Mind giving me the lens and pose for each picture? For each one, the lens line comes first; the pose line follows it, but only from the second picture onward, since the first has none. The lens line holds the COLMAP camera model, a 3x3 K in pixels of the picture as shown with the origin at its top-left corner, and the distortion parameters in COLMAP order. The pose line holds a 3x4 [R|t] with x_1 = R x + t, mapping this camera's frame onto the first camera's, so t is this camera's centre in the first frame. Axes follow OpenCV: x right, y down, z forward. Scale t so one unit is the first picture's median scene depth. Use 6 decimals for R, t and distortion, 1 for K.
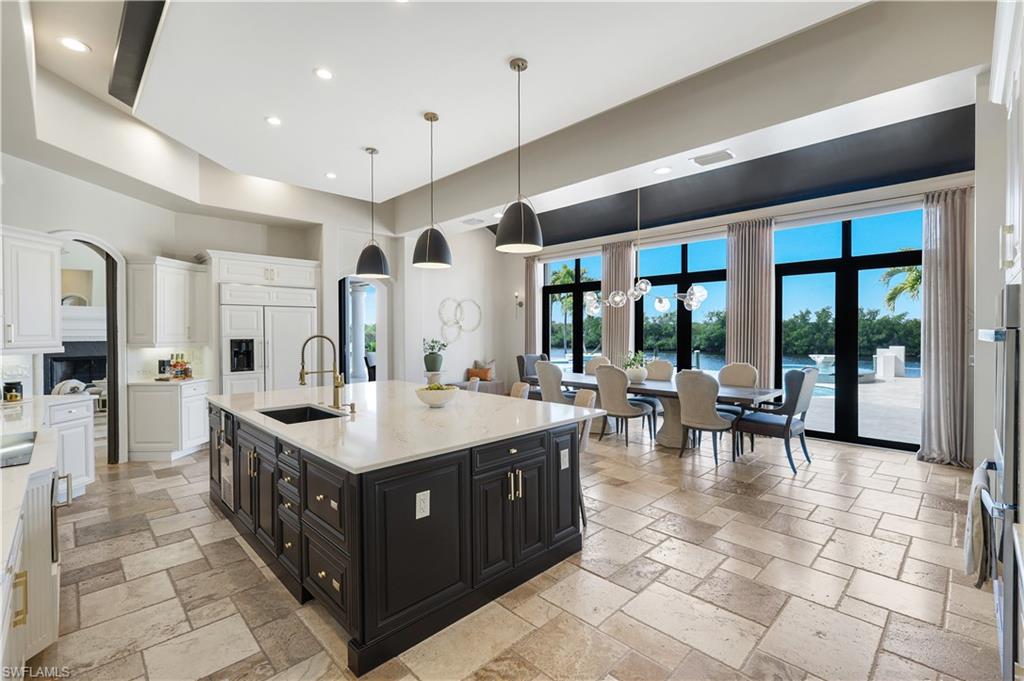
lens RADIAL K [[451.2, 0, 515.6], [0, 451.2, 340.3], [0, 0, 1]] dist [-0.000944, -0.000199]
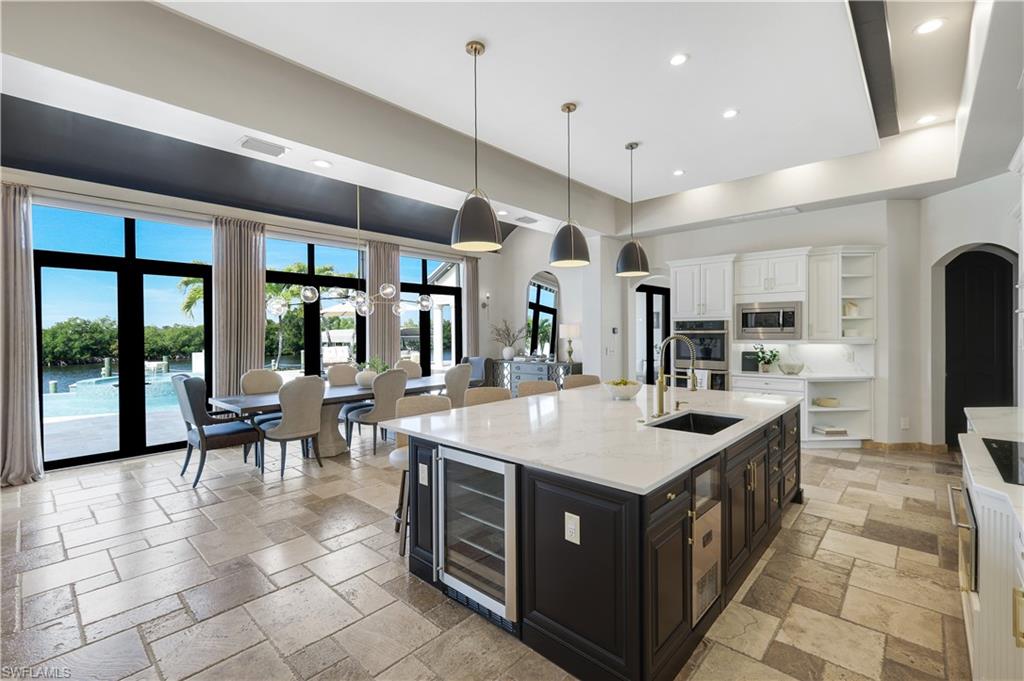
lens RADIAL K [[451.2, 0, 519.3], [0, 451.2, 334.7], [0, 0, 1]] dist [-0.000944, -0.000199]
pose [[-0.052867, -0.001226, 0.998601, -0.691641], [0.028905, 0.999578, 0.002757, -0.013633], [-0.998183, 0.029010, -0.052809, 0.709937]]
